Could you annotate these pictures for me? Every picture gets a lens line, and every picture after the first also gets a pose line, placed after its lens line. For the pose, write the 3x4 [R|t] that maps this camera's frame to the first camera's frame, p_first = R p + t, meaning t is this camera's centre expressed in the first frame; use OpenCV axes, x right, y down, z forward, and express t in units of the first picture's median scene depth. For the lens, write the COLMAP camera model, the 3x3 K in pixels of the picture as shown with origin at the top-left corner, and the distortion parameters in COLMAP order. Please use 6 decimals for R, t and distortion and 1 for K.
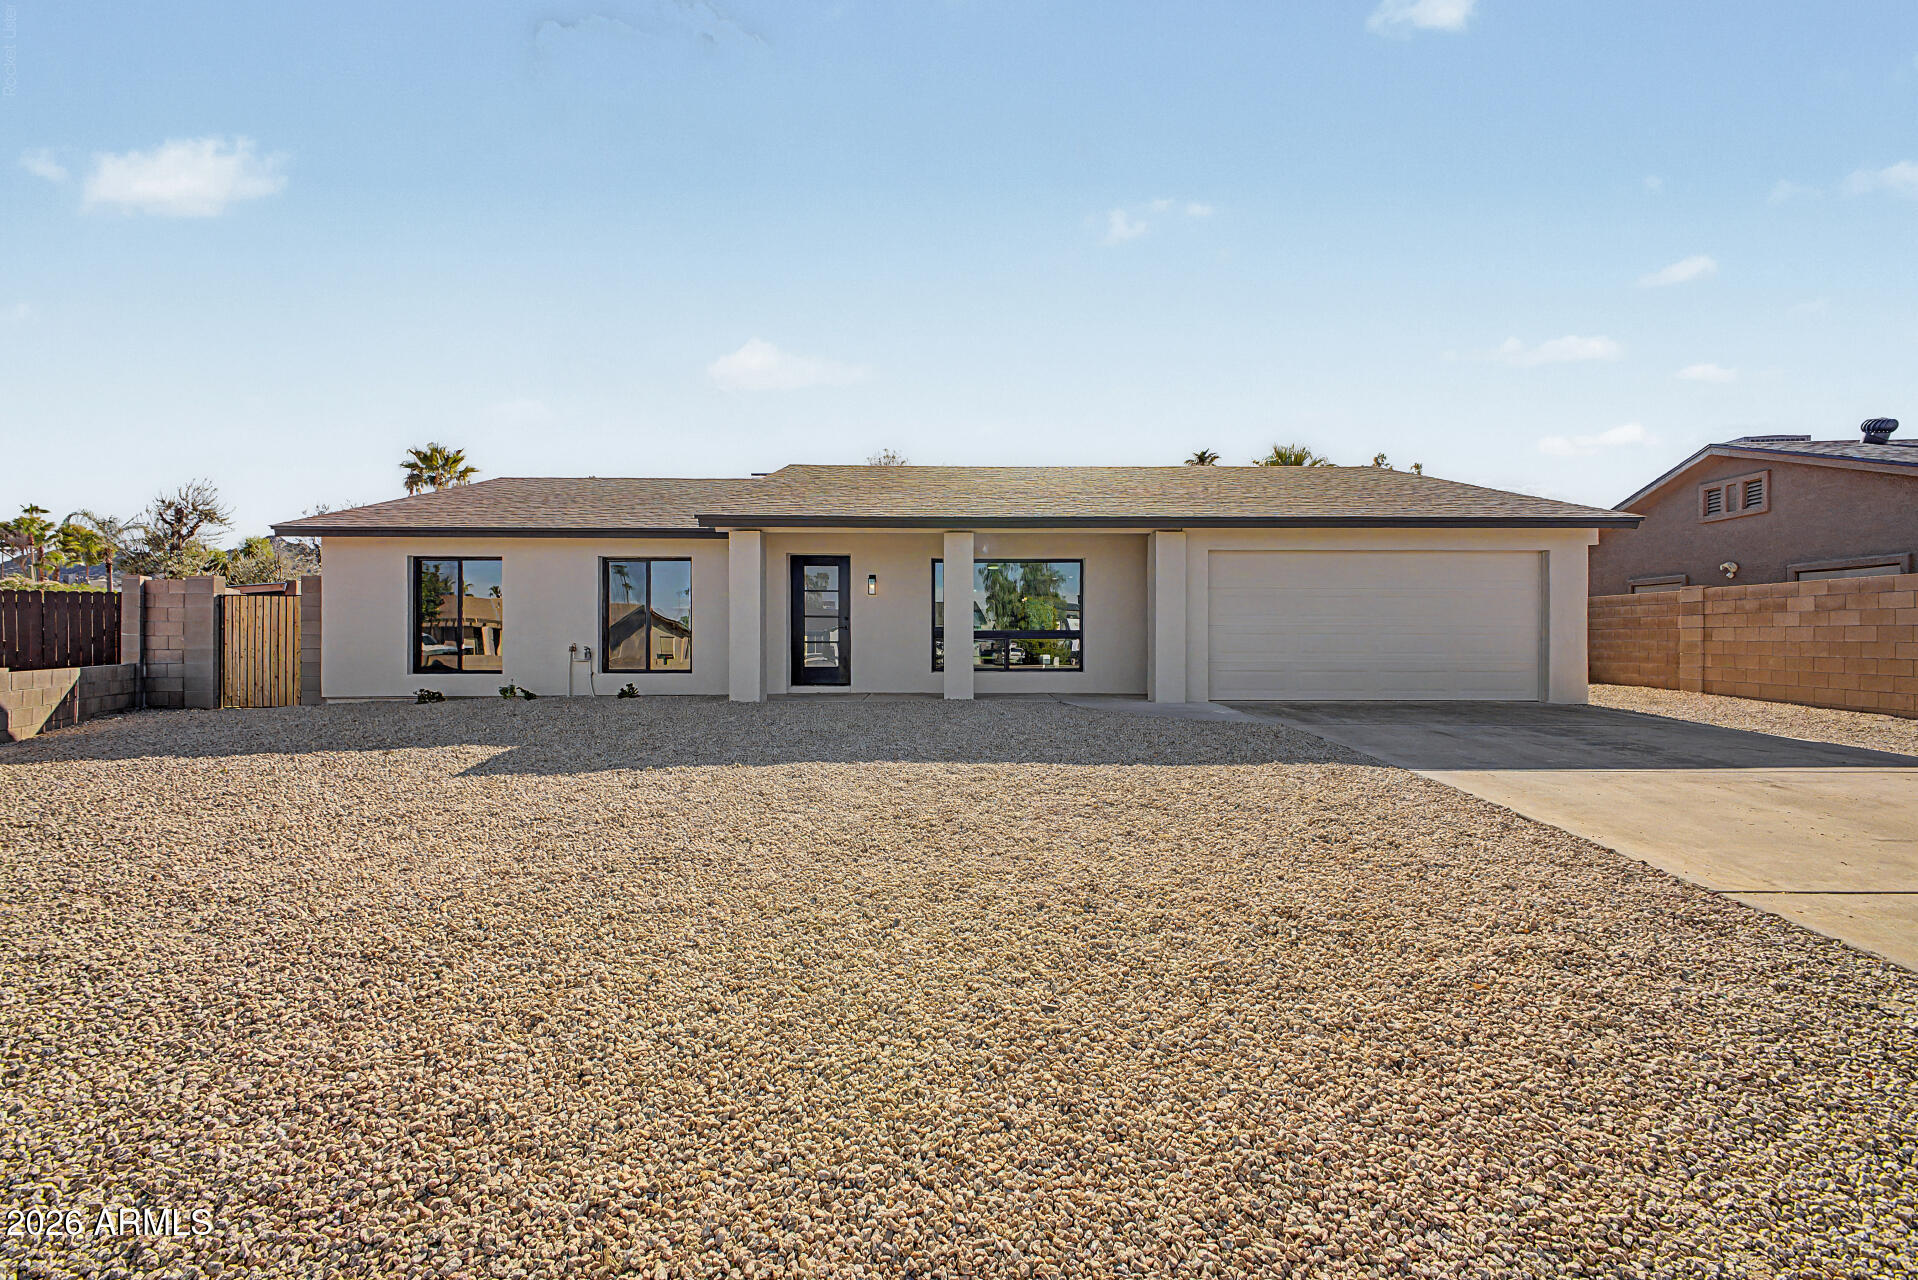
lens RADIAL K [[746.2, 0, 959.0], [0, 746.2, 640.0], [0, 0, 1]] dist [0.030319, 0.000020]
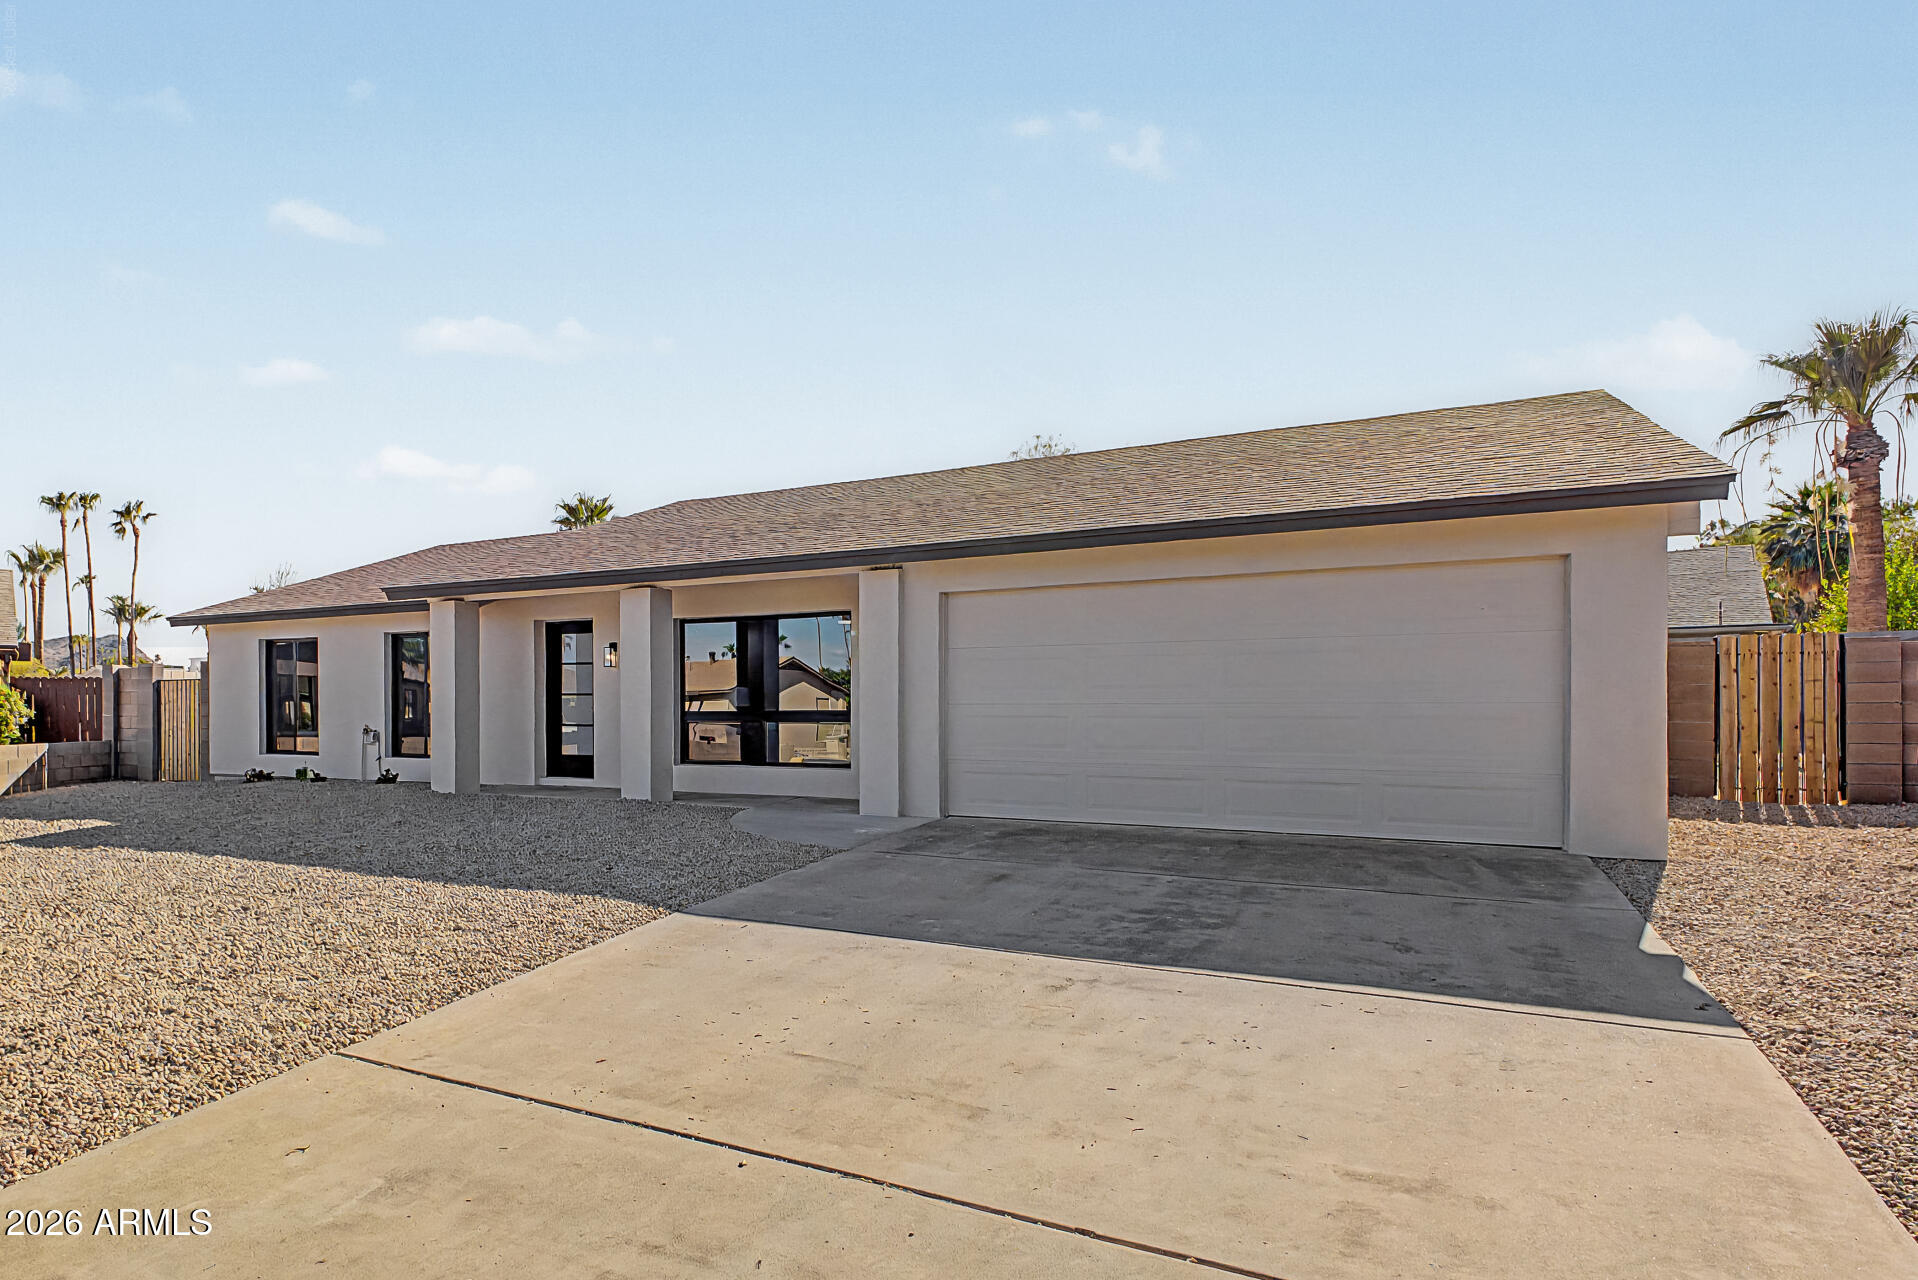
lens RADIAL K [[1281.0, 0, 958.8], [0, 1281.0, 728.4], [0, 0, 1]] dist [0.083158, -0.000152]
pose [[0.830738, 0.006264, -0.556628, 0.991218], [-0.004599, 0.999980, 0.004389, -0.002284], [0.556644, -0.001086, 0.830750, 0.044853]]
